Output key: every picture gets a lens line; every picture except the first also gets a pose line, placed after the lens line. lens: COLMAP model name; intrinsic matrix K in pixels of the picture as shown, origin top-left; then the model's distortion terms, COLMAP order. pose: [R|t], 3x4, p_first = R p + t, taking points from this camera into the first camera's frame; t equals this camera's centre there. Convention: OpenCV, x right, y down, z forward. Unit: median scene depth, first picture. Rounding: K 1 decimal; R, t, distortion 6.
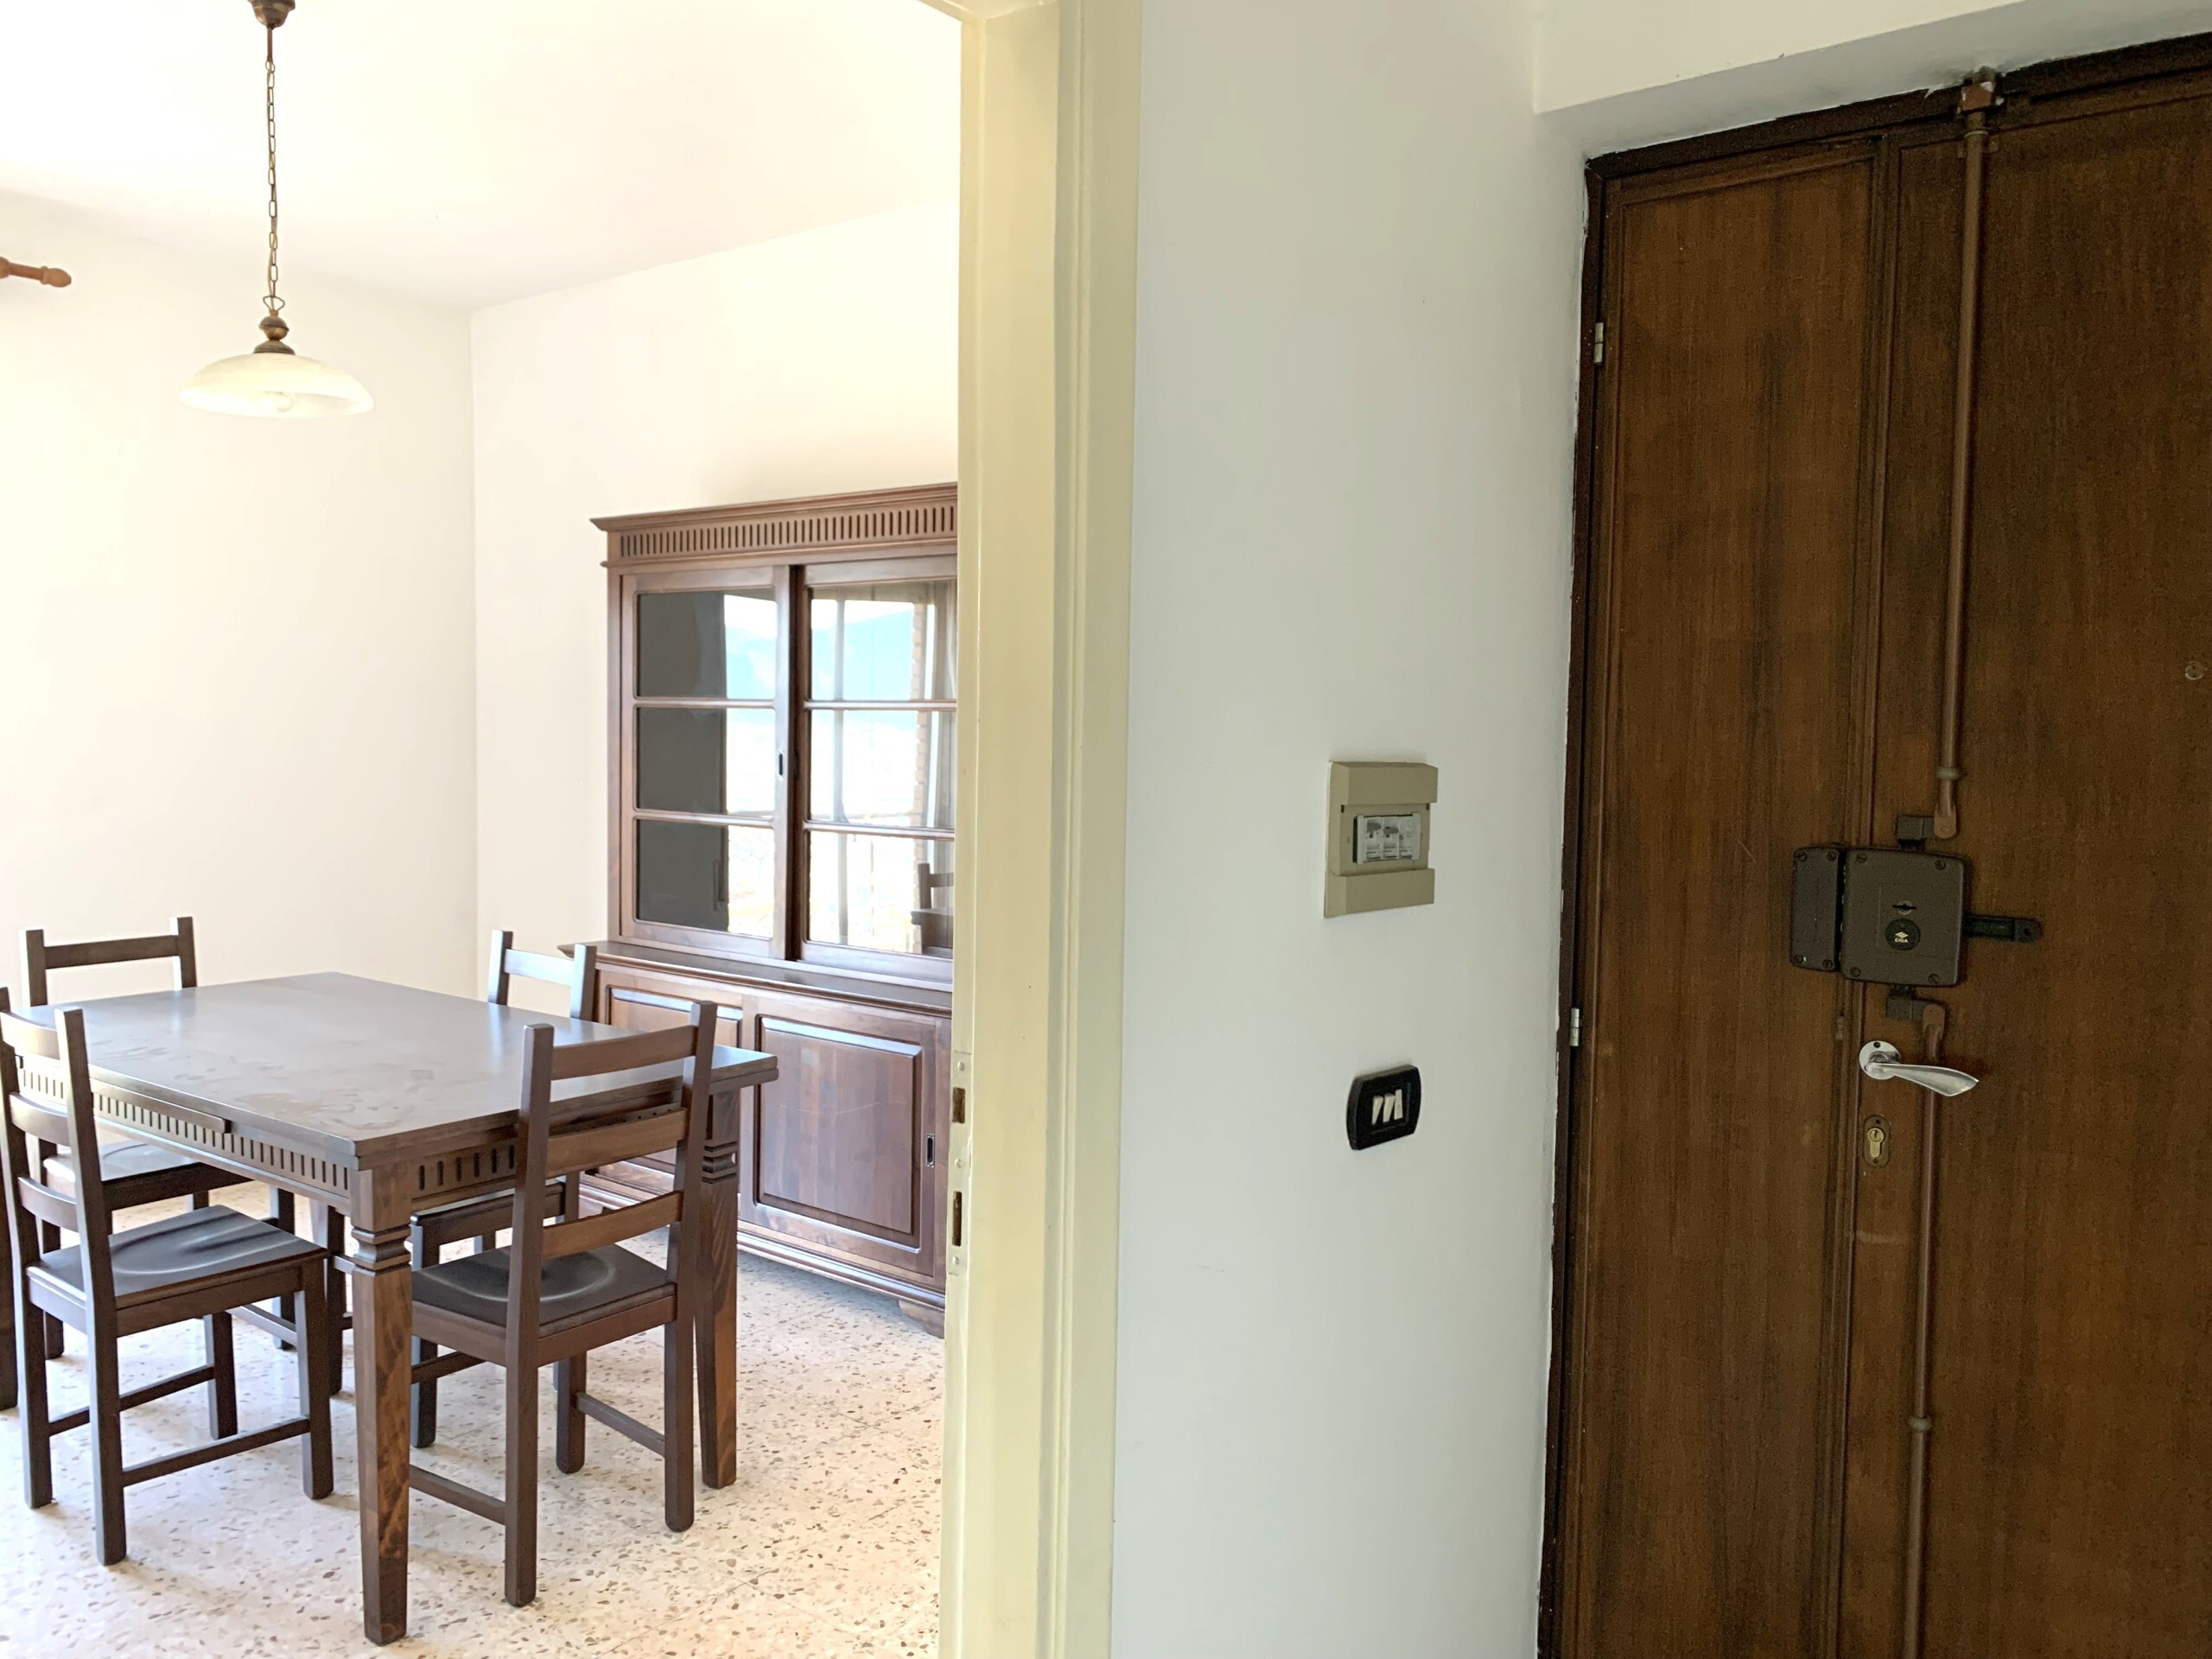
lens RADIAL K [[1695.5, 0, 1094.4], [0, 1695.5, 797.9], [0, 0, 1]] dist [0.049769, -0.070413]
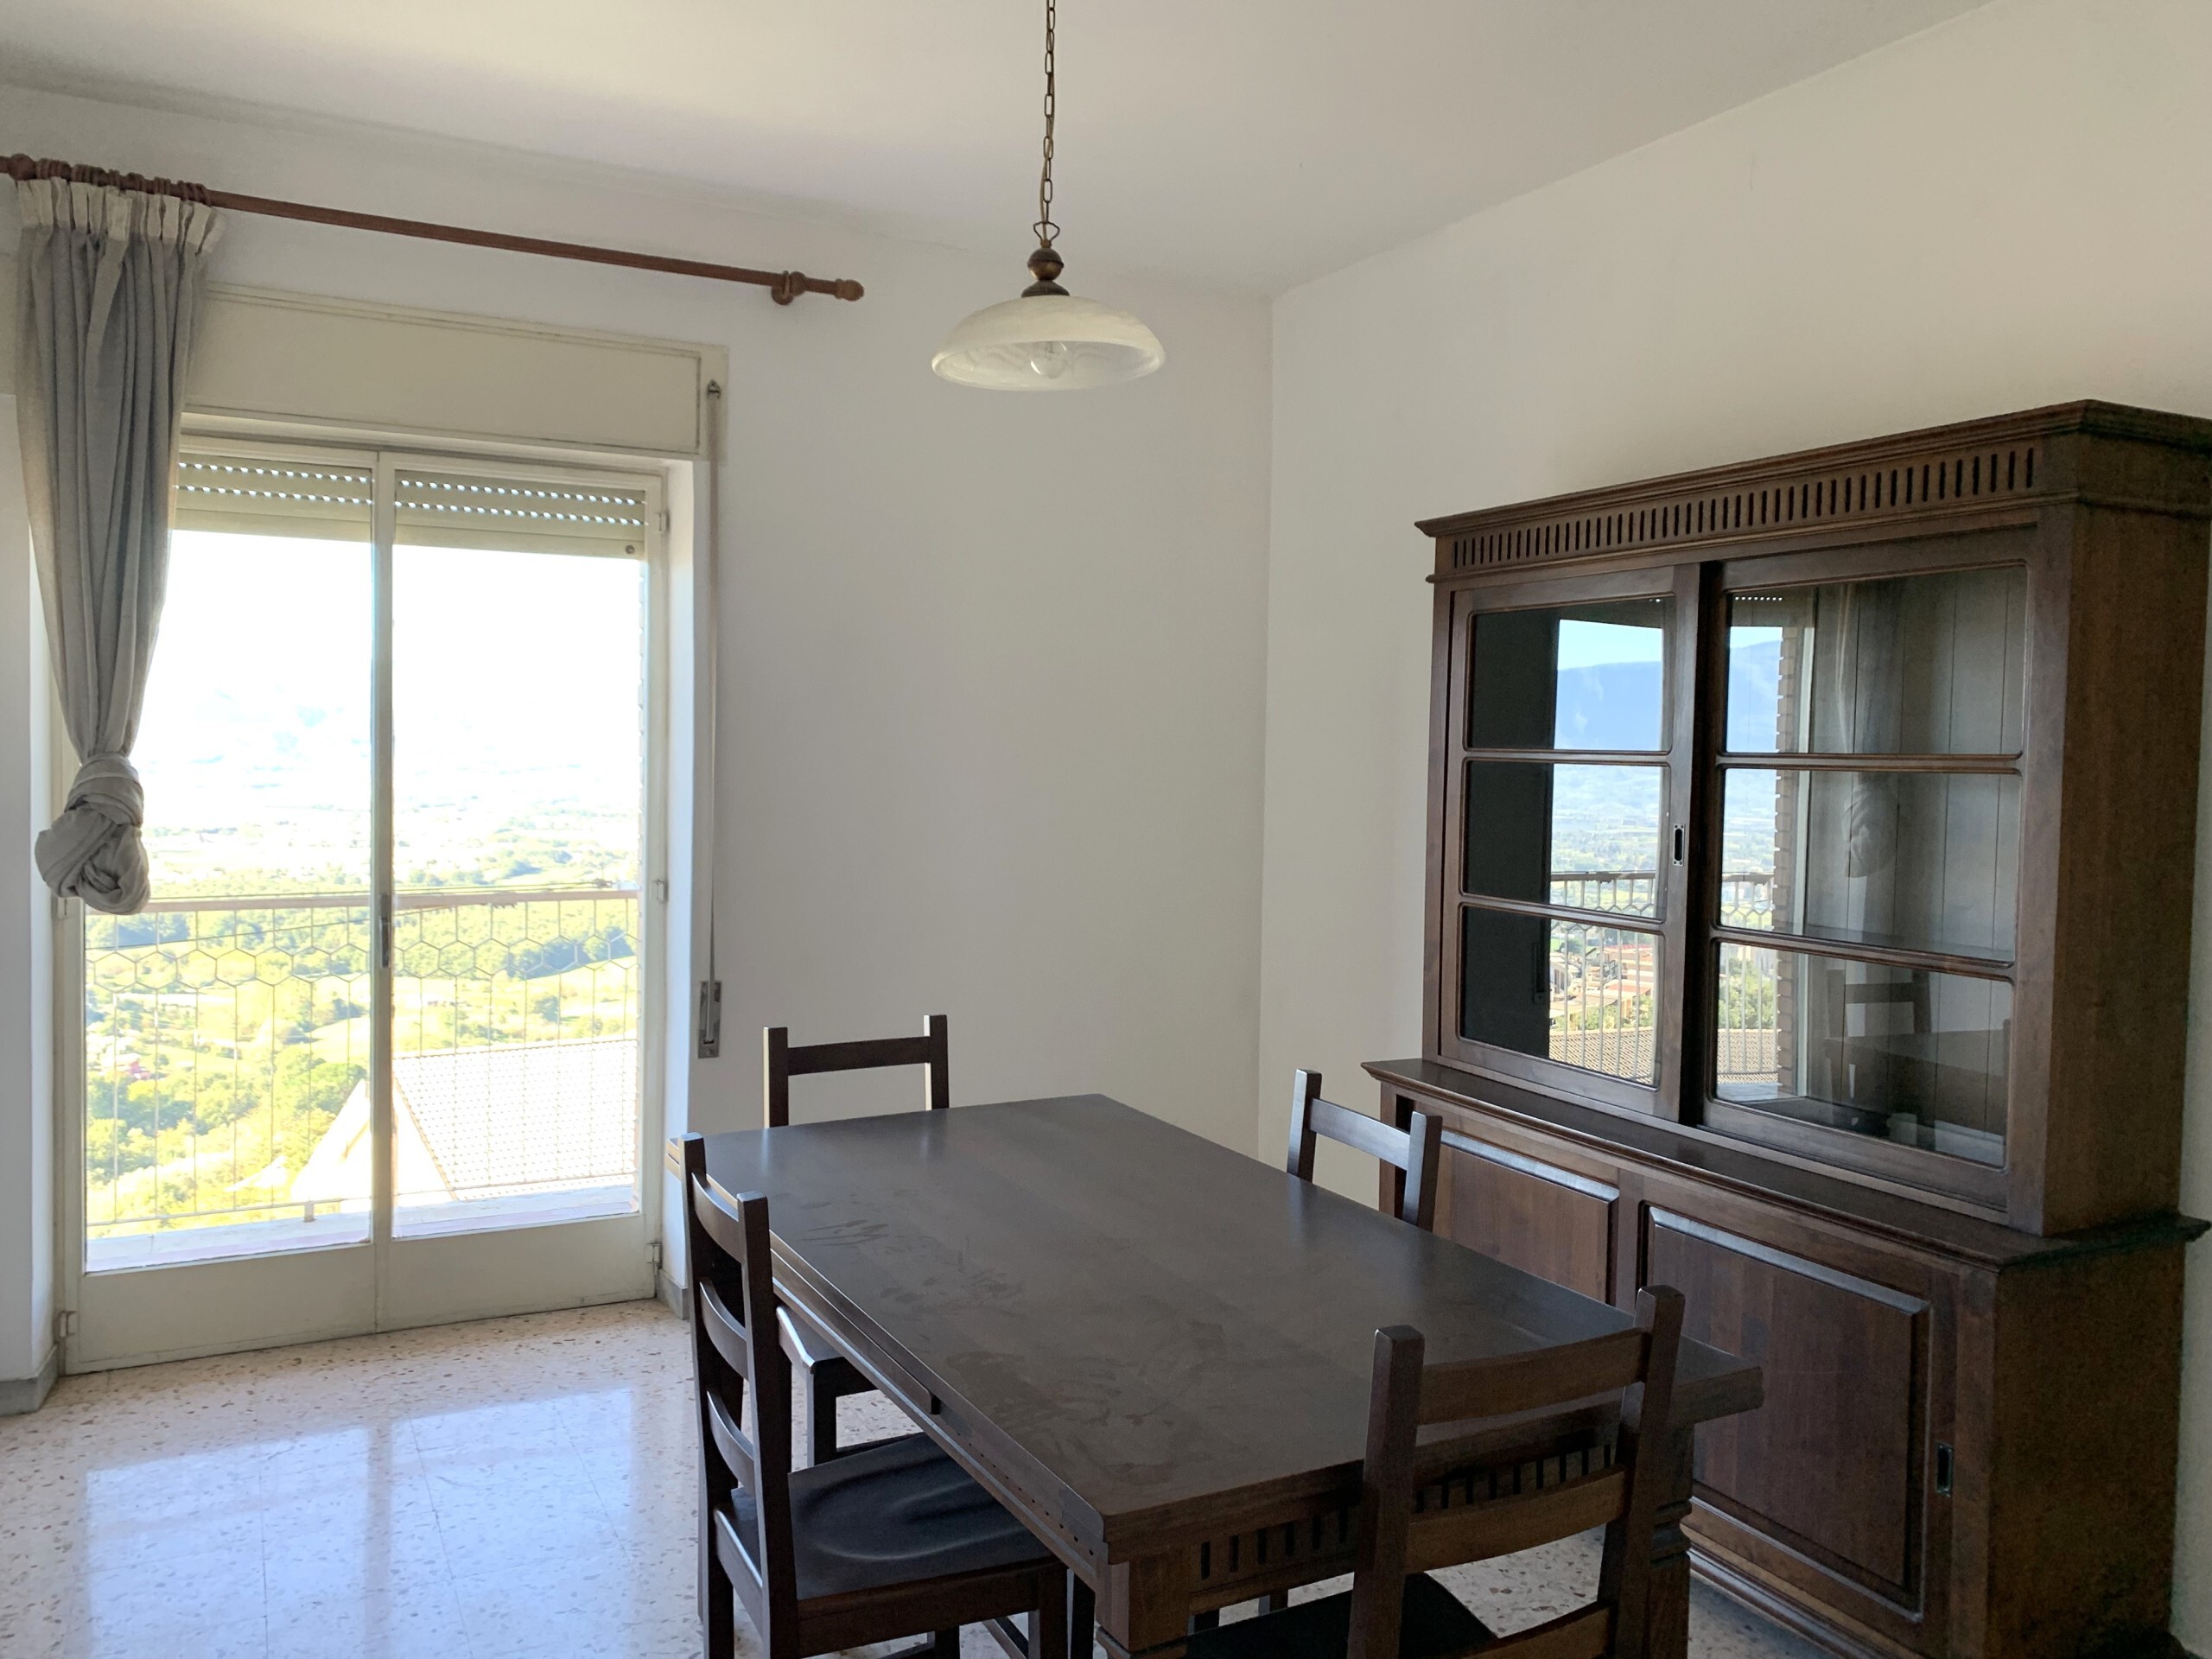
lens RADIAL K [[1695.5, 0, 1094.4], [0, 1695.5, 797.9], [0, 0, 1]] dist [0.049769, -0.070413]
pose [[0.906000, 0.015517, -0.422993, -0.115010], [-0.025700, 0.999501, -0.018380, -0.022117], [0.422496, 0.027523, 0.905947, 0.276967]]
